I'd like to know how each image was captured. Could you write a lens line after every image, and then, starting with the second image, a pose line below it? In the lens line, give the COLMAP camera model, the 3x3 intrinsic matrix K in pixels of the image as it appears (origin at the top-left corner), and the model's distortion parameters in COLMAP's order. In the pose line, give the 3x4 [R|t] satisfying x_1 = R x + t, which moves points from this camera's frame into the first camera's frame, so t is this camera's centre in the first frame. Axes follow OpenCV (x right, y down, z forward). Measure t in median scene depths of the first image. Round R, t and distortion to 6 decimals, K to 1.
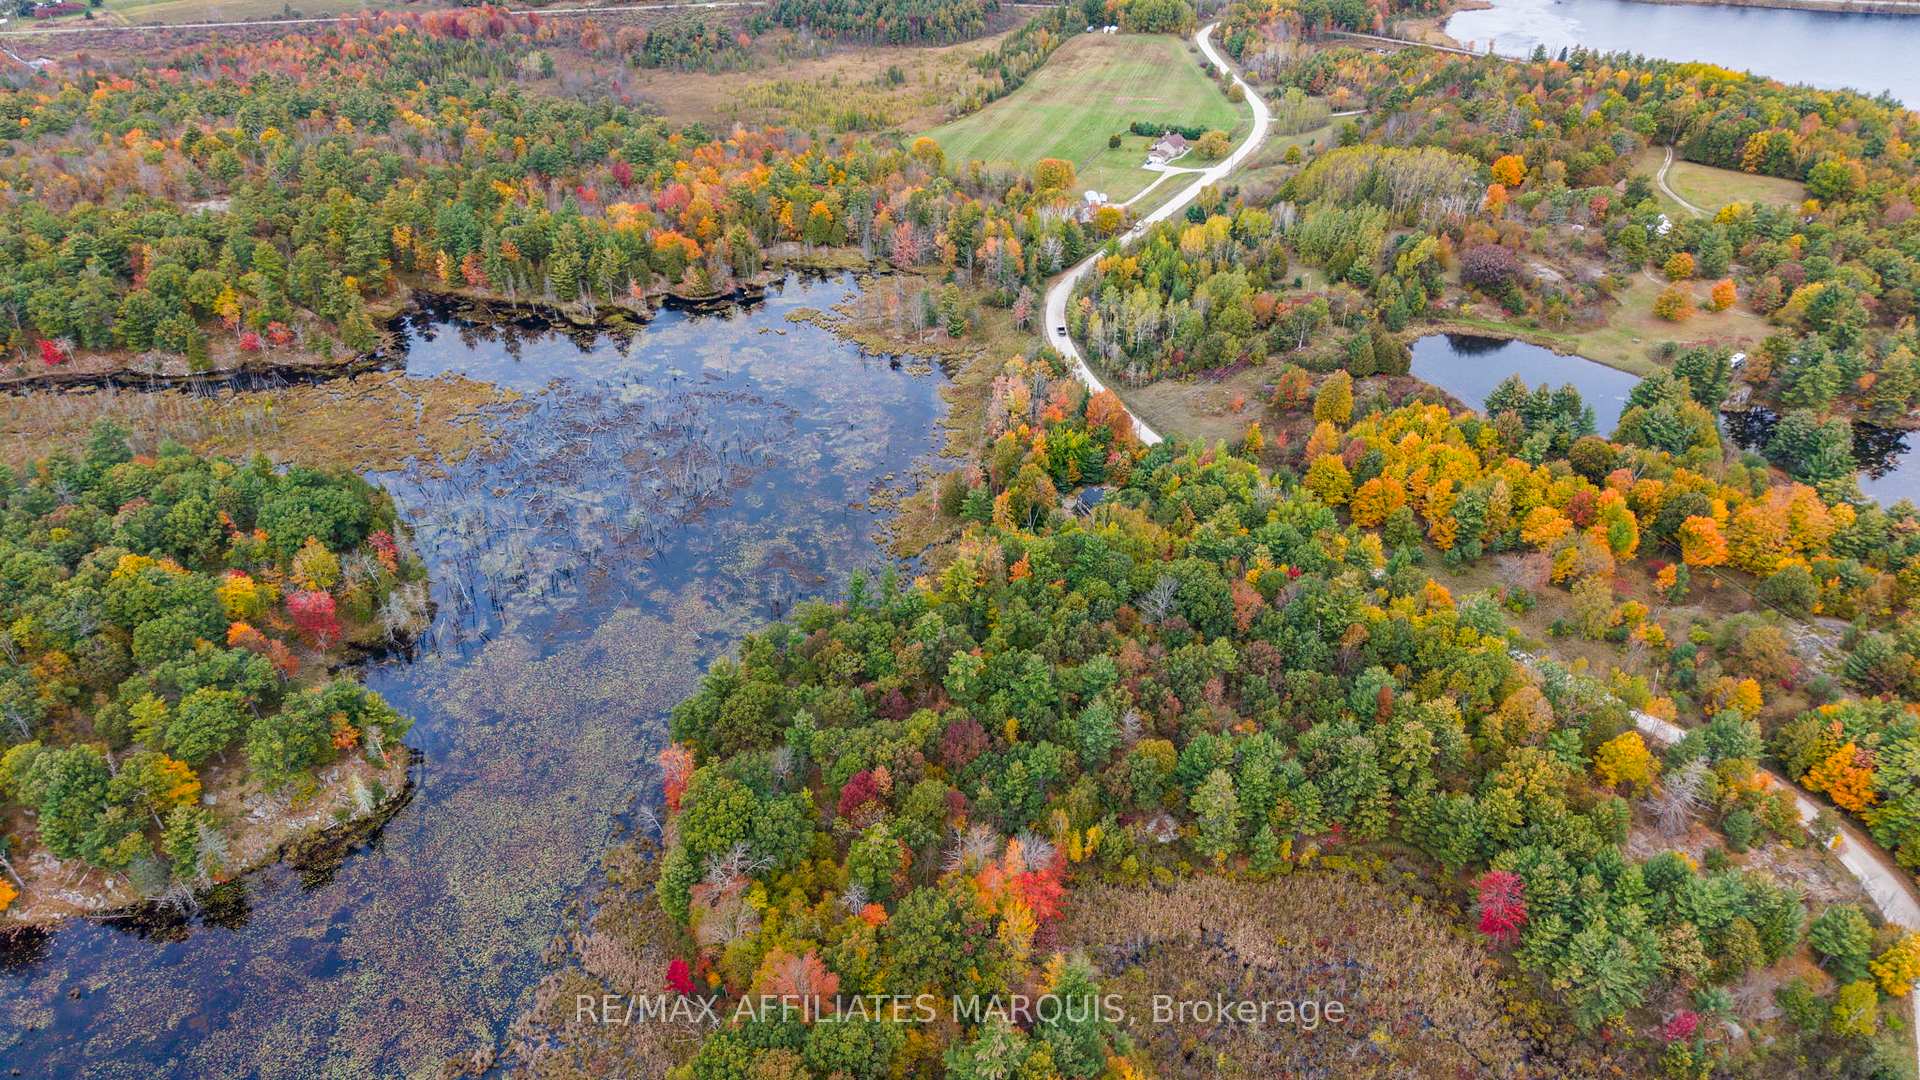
lens RADIAL K [[1287.2, 0, 962.2], [0, 1287.2, 533.7], [0, 0, 1]] dist [0.020869, -0.024750]
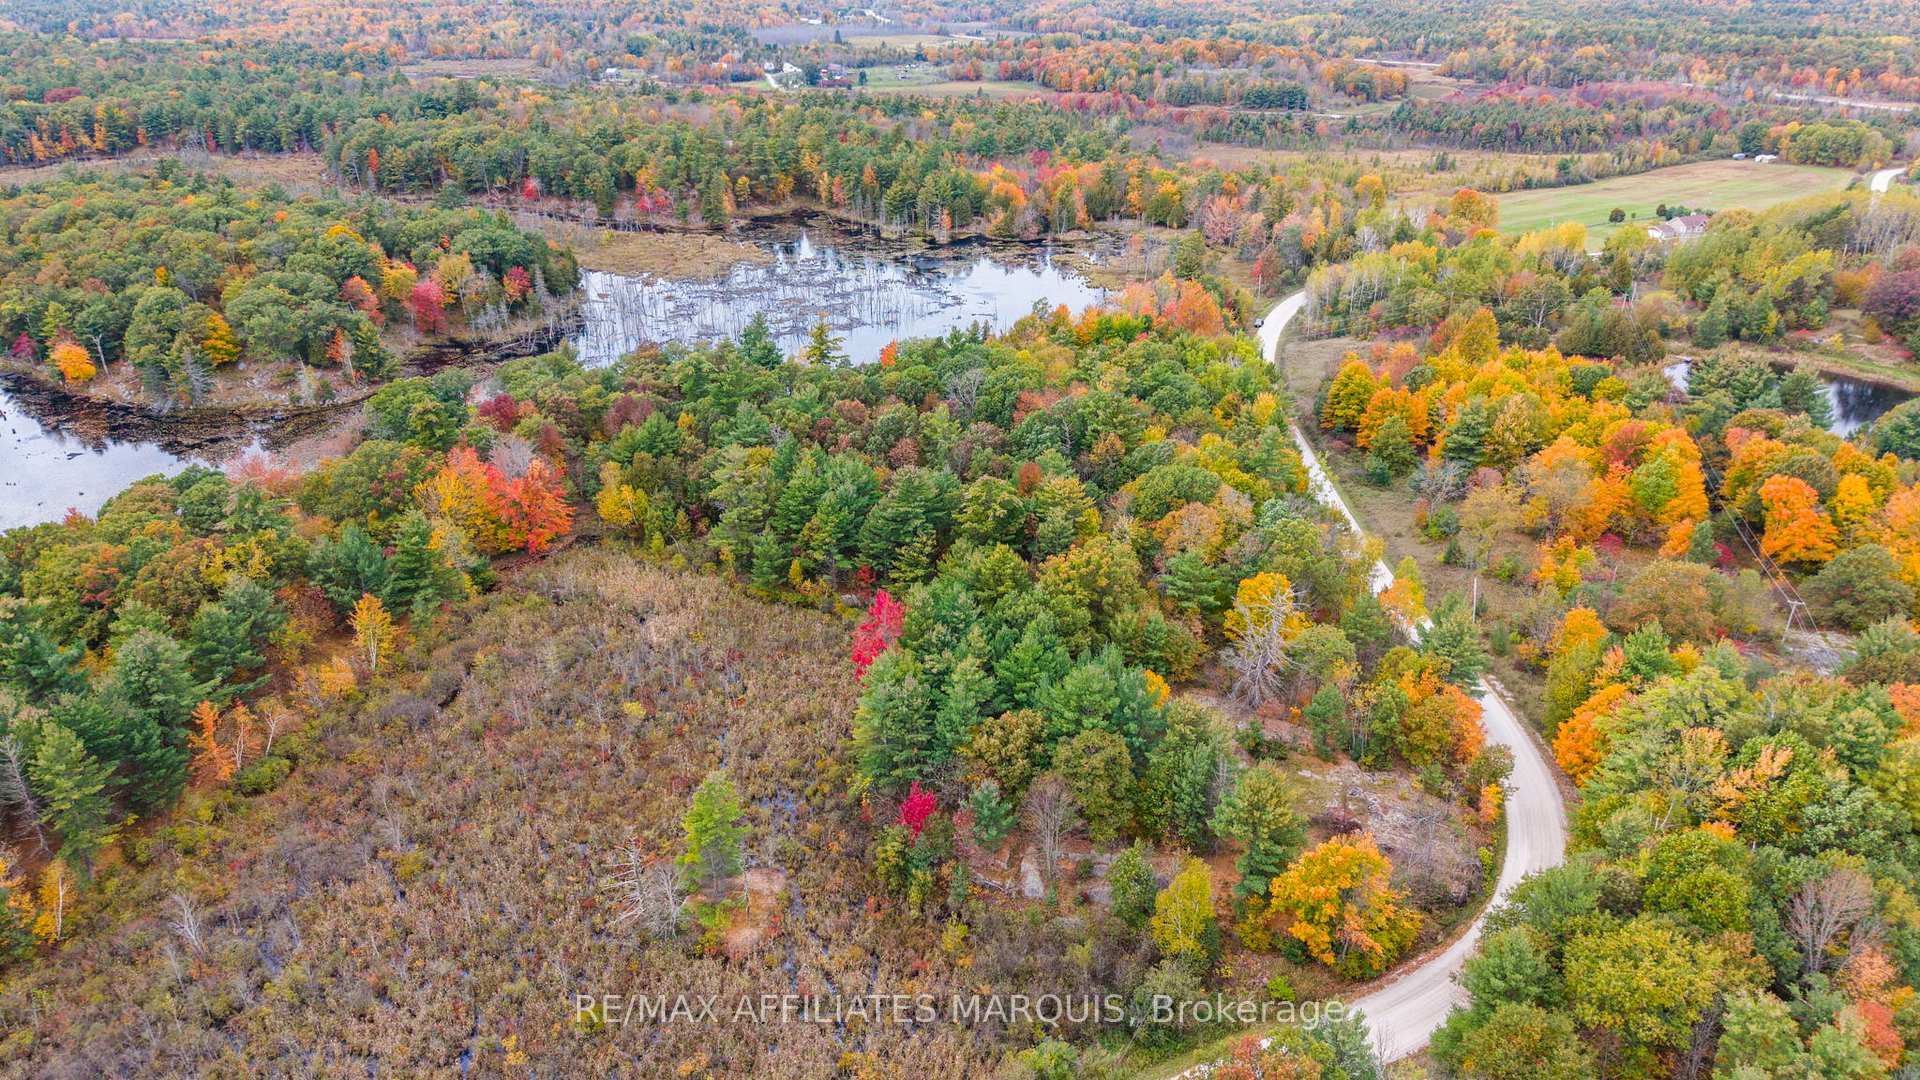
lens RADIAL K [[1287.2, 0, 961.8], [0, 1287.2, 548.4], [0, 0, 1]] dist [0.020869, -0.024750]
pose [[0.807644, 0.241911, -0.537765, 0.455620], [-0.322710, 0.944611, -0.059735, 0.144285], [0.493528, 0.221786, 0.840976, 0.213295]]
